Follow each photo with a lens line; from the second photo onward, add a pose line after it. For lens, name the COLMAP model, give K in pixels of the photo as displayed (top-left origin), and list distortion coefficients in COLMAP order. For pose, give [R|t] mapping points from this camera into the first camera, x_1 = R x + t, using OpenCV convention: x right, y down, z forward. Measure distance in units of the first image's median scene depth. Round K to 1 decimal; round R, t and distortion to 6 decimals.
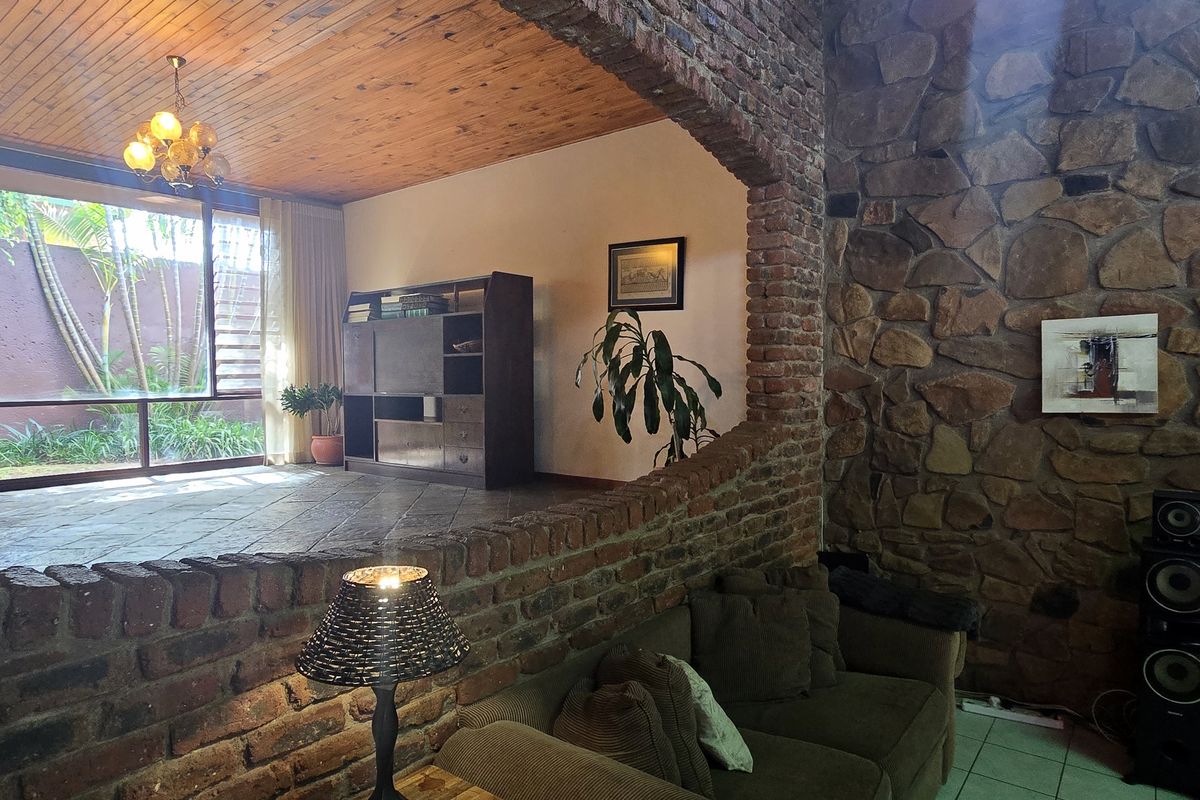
lens RADIAL K [[713.4, 0, 600.0], [0, 713.4, 400.0], [0, 0, 1]] dist [0.000163, 0.000384]
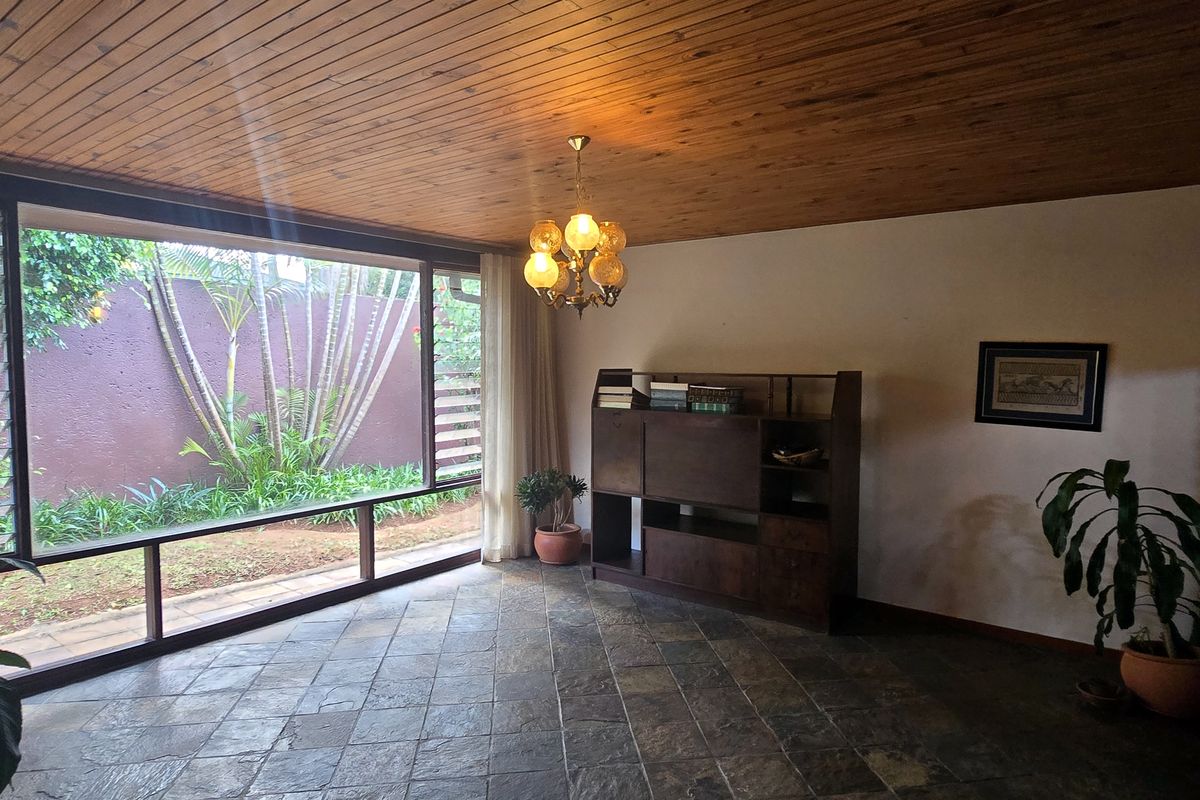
lens RADIAL K [[713.4, 0, 600.0], [0, 713.4, 400.0], [0, 0, 1]] dist [0.000163, 0.000384]
pose [[0.999750, 0.009666, 0.020177, -0.421113], [-0.010149, 0.999661, 0.023978, -0.155915], [-0.019938, -0.024176, 0.999509, 0.166187]]
